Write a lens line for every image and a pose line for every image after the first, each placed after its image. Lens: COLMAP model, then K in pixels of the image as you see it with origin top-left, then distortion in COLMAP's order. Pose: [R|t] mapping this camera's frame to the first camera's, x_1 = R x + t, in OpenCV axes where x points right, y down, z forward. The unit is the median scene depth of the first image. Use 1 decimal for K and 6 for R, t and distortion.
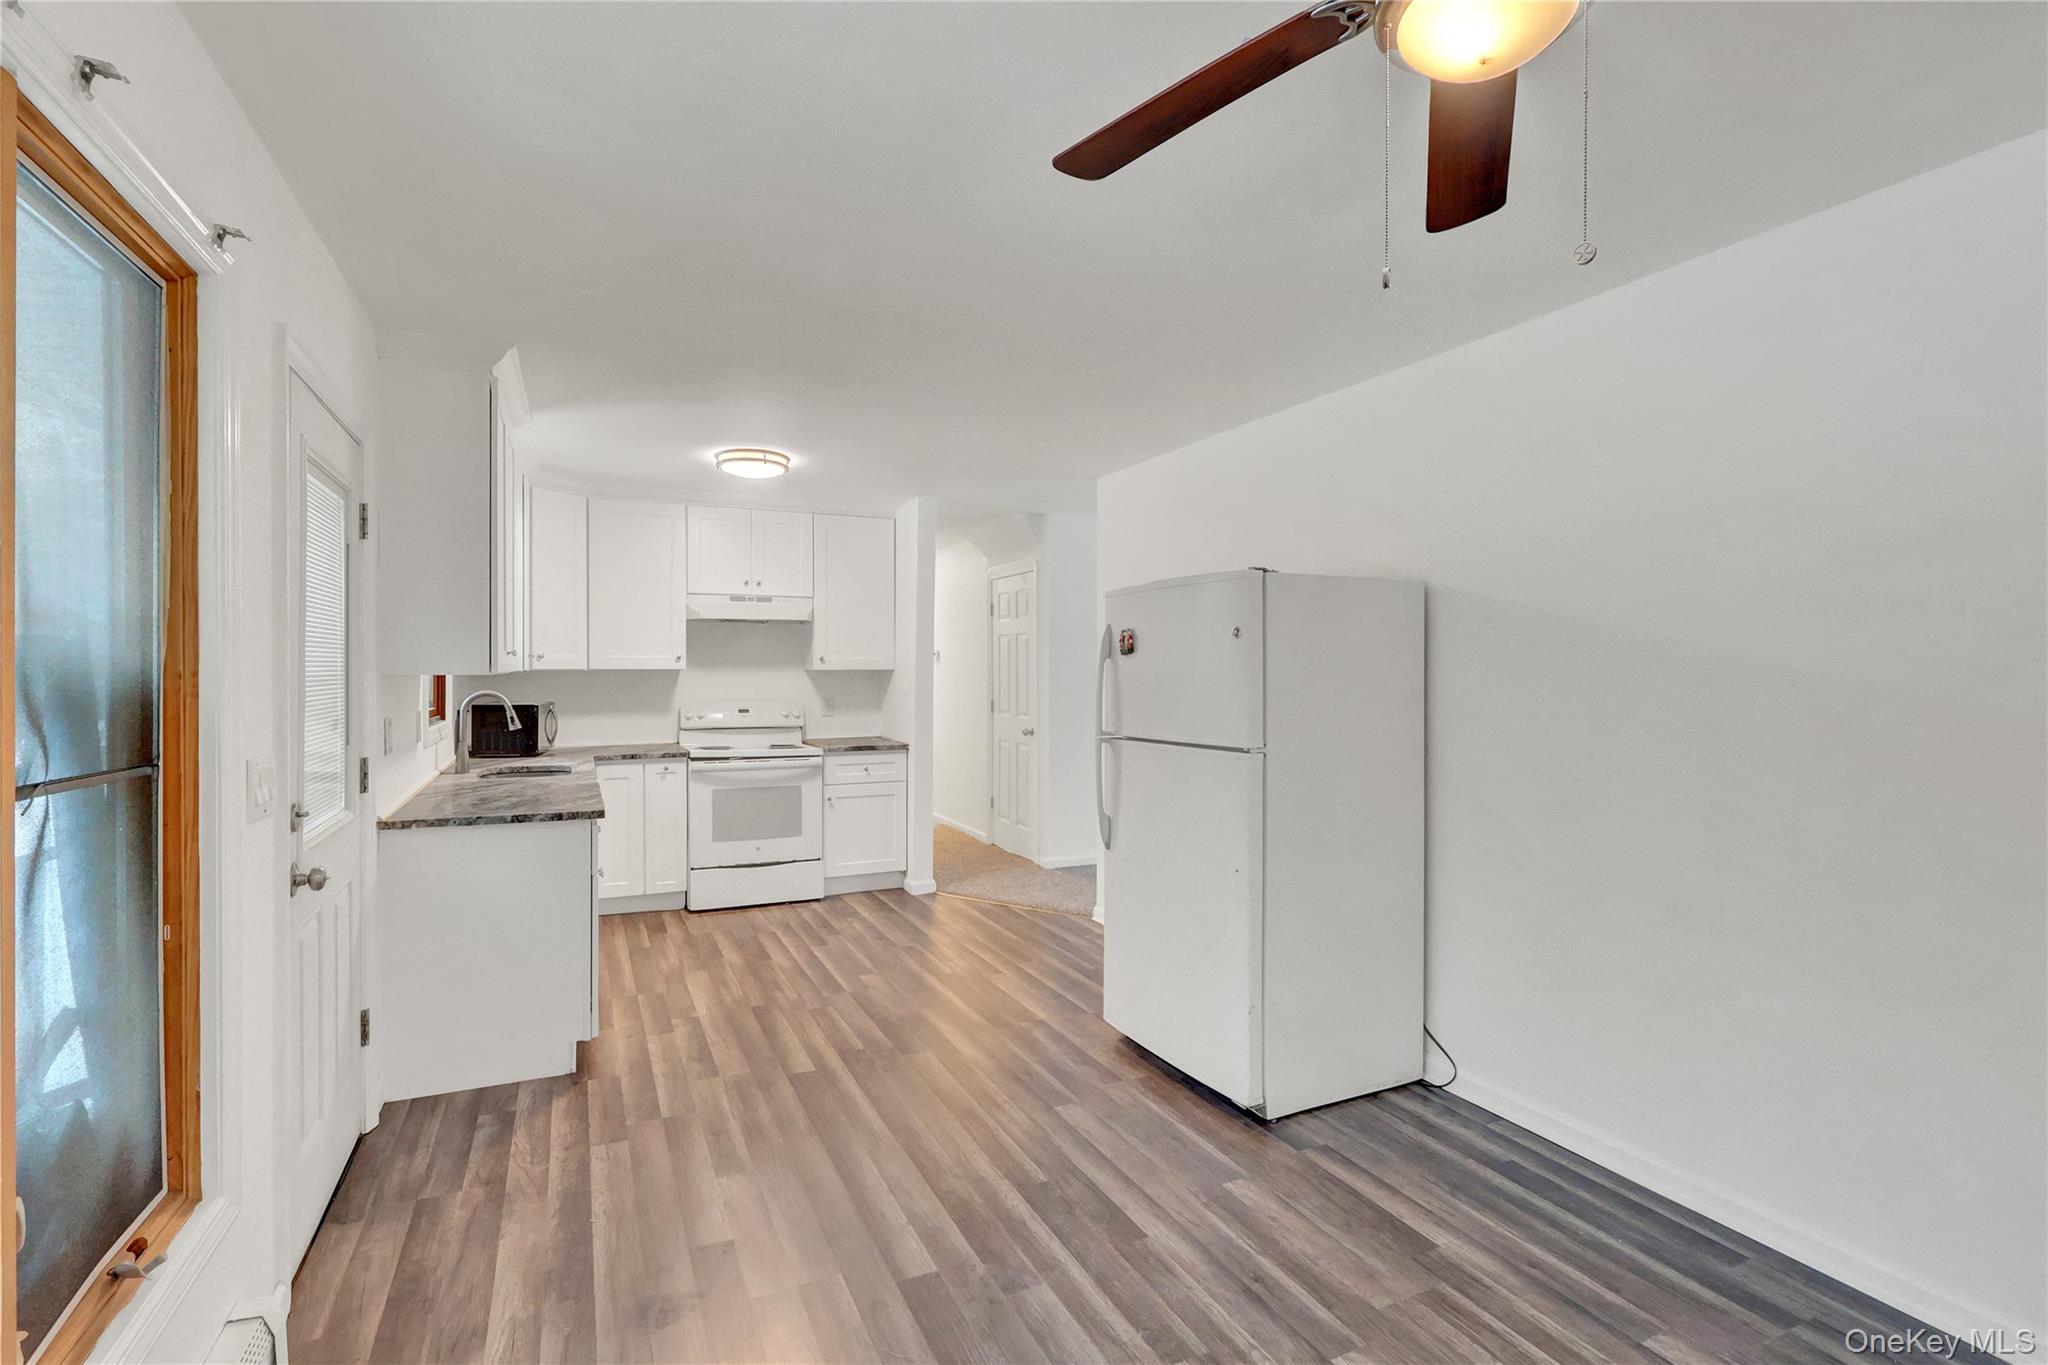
lens RADIAL K [[978.8, 0, 1024.0], [0, 978.8, 682.5], [0, 0, 1]] dist [-0.000518, 0.000125]
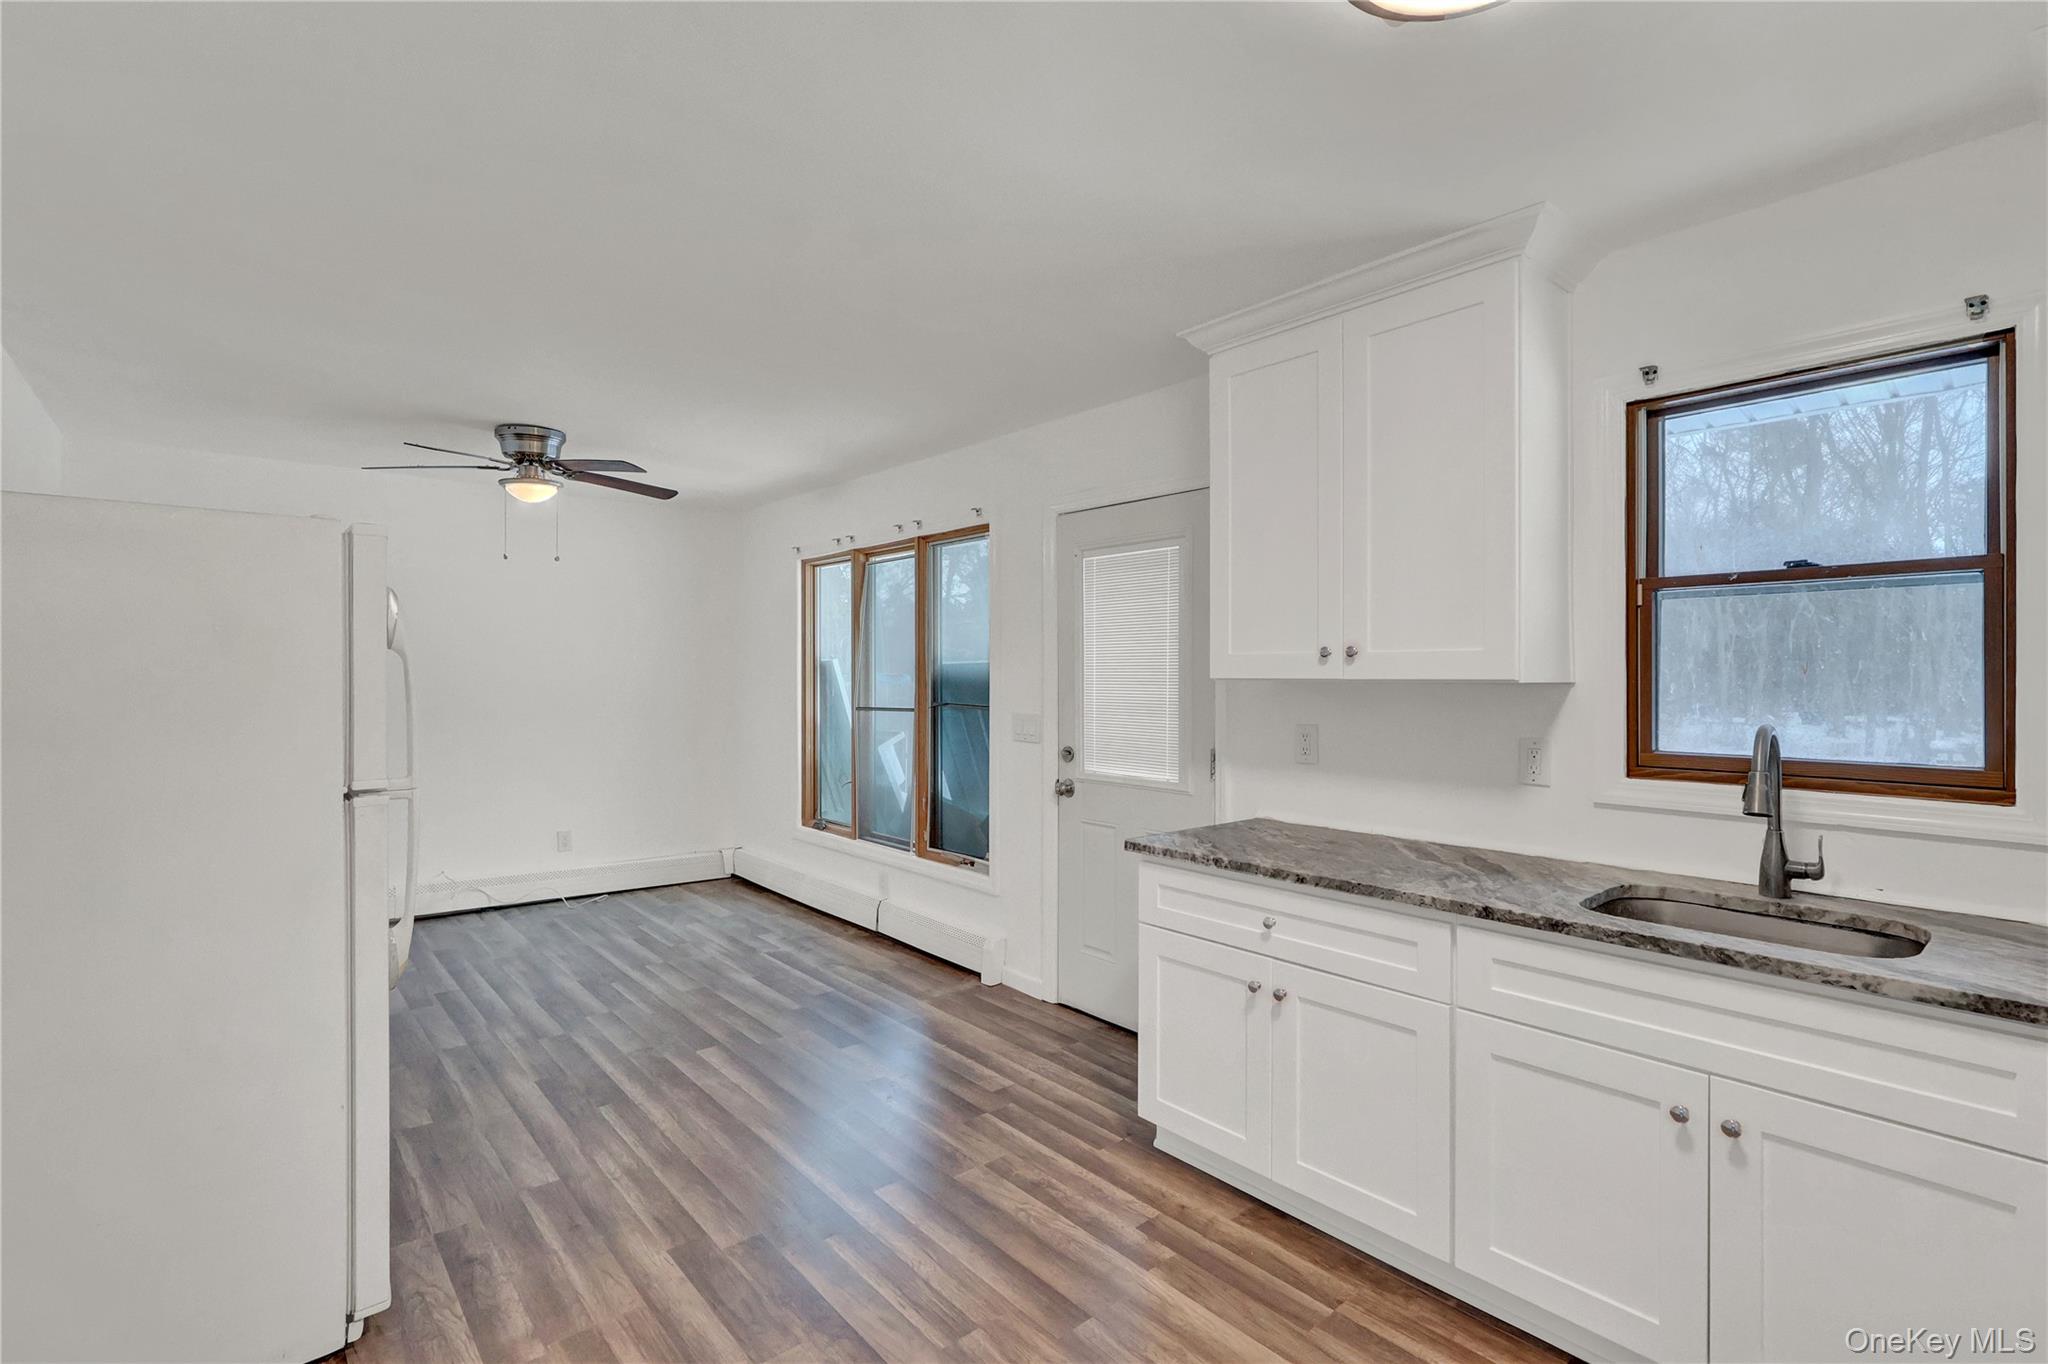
lens RADIAL K [[951.9, 0, 1020.9], [0, 951.9, 674.2], [0, 0, 1]] dist [-0.002442, 0.000620]
pose [[-0.965765, -0.006504, -0.259335, -0.124141], [-0.010693, 0.999834, 0.014745, -0.021037], [0.259196, 0.017013, -0.965675, 1.676131]]
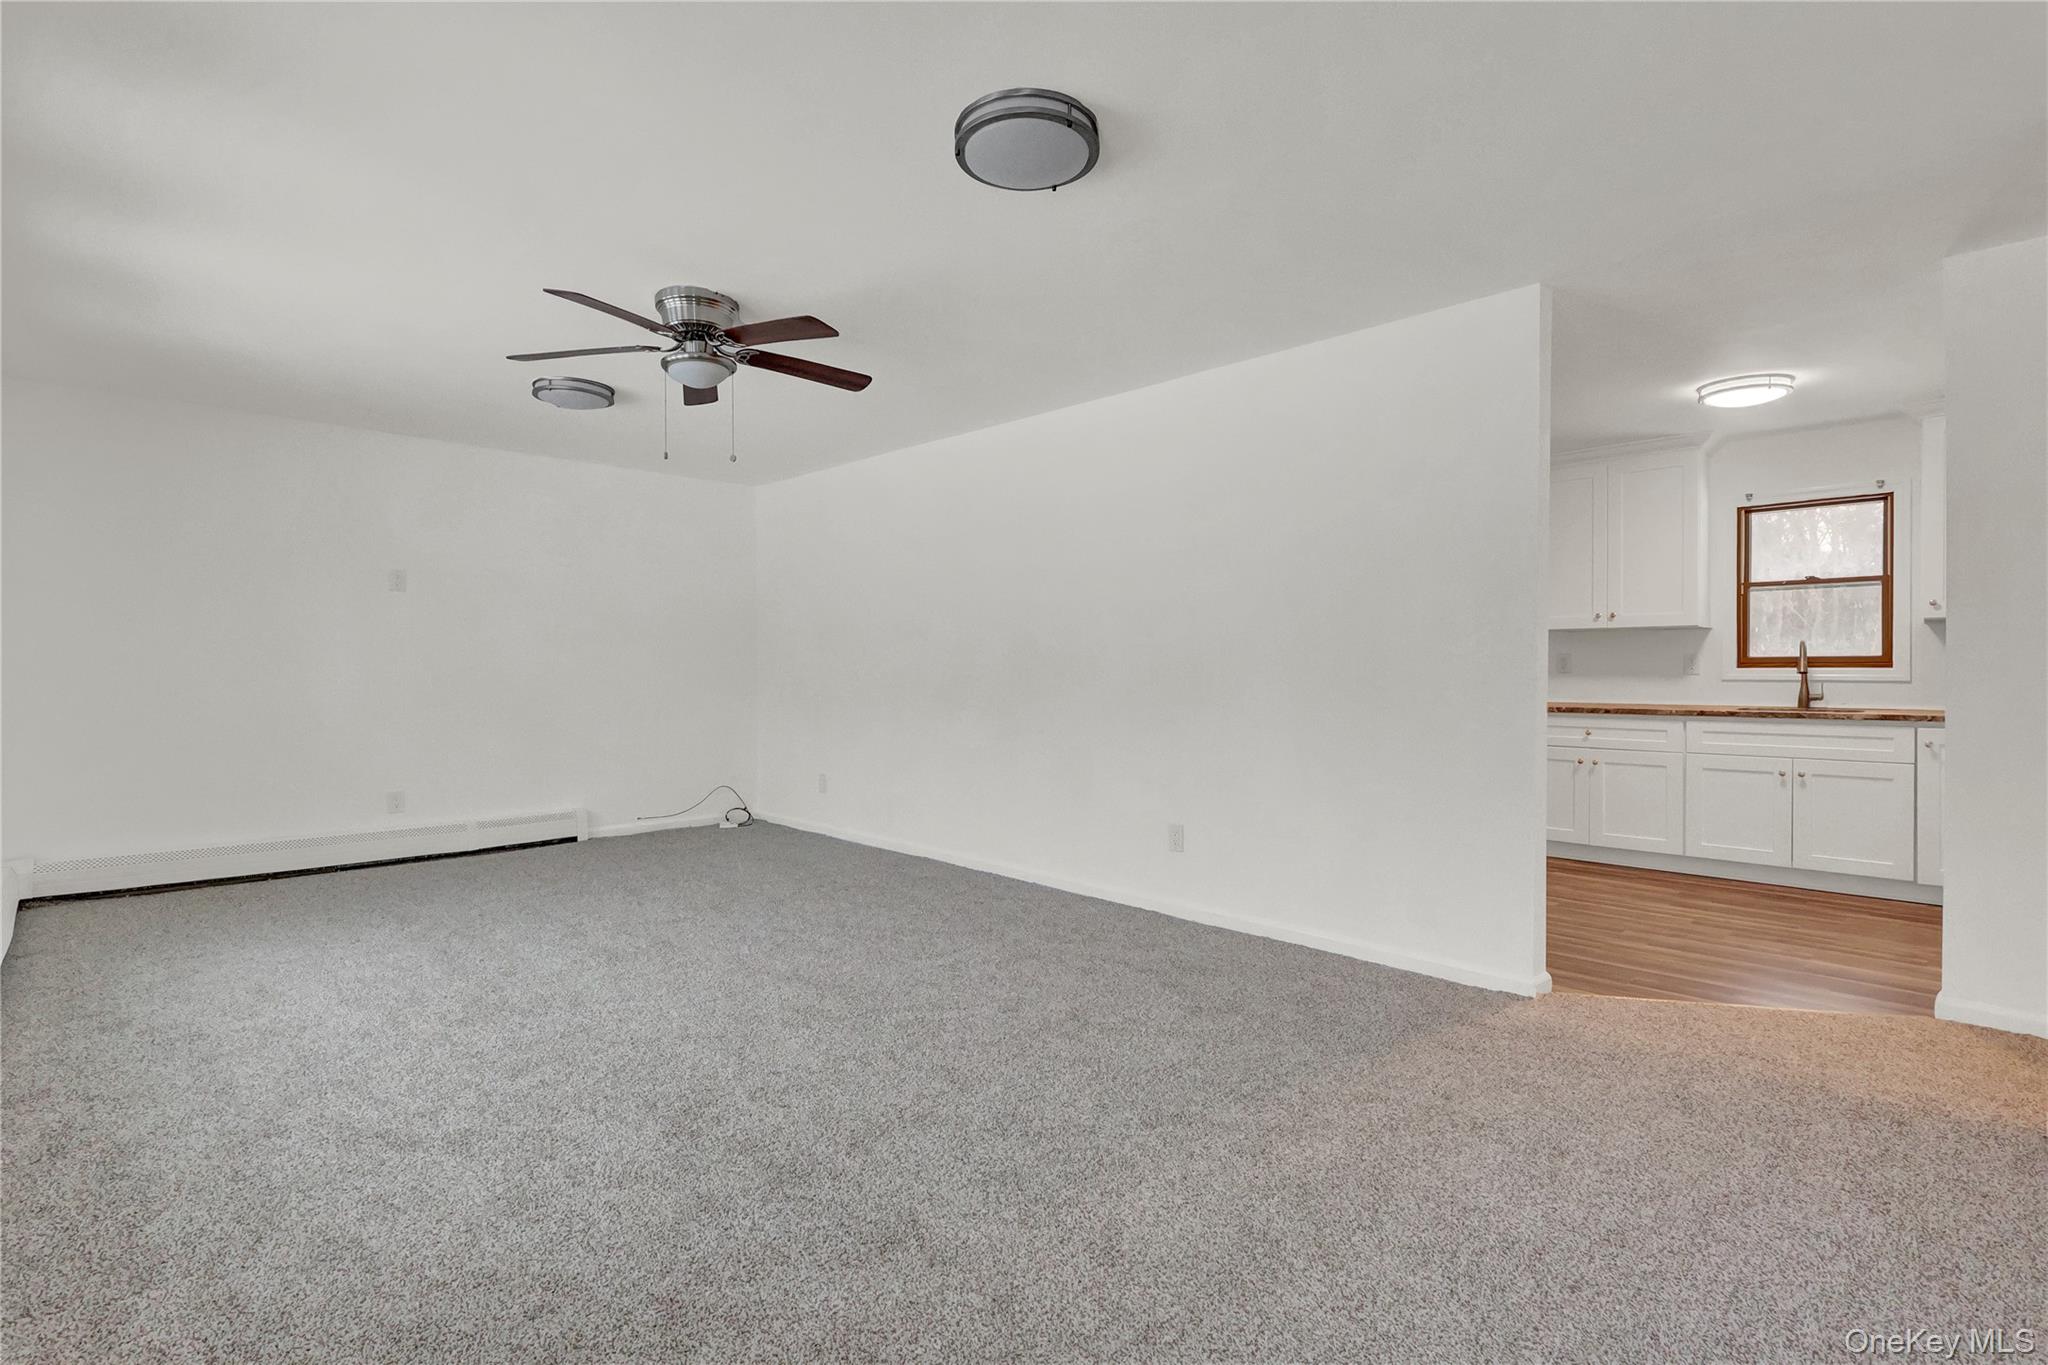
lens RADIAL K [[951.9, 0, 1020.9], [0, 951.9, 674.7], [0, 0, 1]] dist [-0.002442, 0.000620]
pose [[-0.945113, 0.000478, -0.326743, 0.903898], [-0.007619, 0.999695, 0.023500, 0.039449], [0.326655, 0.024700, -0.944821, 2.229259]]
